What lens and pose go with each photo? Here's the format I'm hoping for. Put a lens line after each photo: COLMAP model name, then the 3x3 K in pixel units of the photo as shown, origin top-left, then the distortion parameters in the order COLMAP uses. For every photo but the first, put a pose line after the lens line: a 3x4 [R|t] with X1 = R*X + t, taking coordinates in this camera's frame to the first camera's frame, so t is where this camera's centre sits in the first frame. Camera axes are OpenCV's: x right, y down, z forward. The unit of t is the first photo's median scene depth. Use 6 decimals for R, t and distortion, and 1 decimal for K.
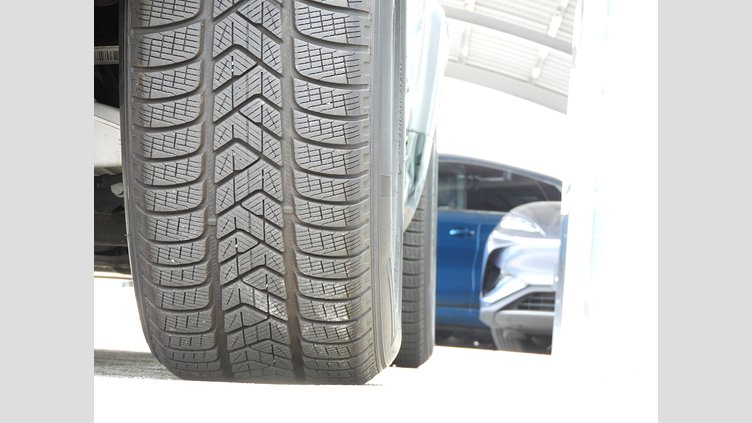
lens RADIAL K [[2662.1, 0, 376.3], [0, 2662.1, 211.8], [0, 0, 1]] dist [-0.388092, 0.000000]
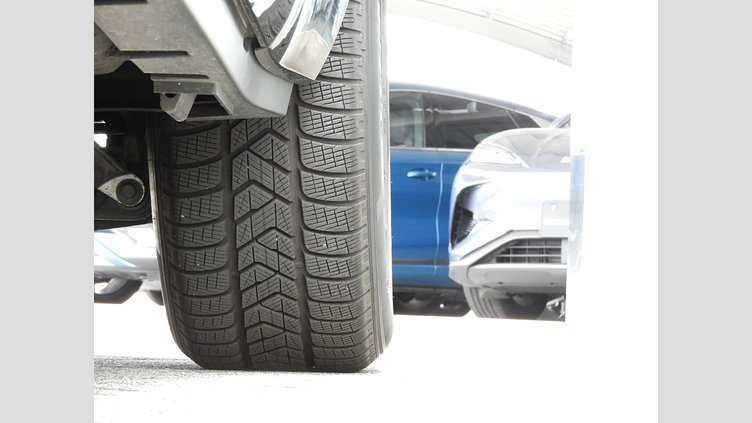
lens RADIAL K [[2662.1, 0, 376.2], [0, 2662.1, 211.3], [0, 0, 1]] dist [-0.388092, 0.000000]
pose [[0.999160, -0.037491, 0.016554, 0.004333], [0.037265, 0.999210, 0.013792, 0.008697], [-0.017058, -0.013163, 0.999768, 0.195260]]
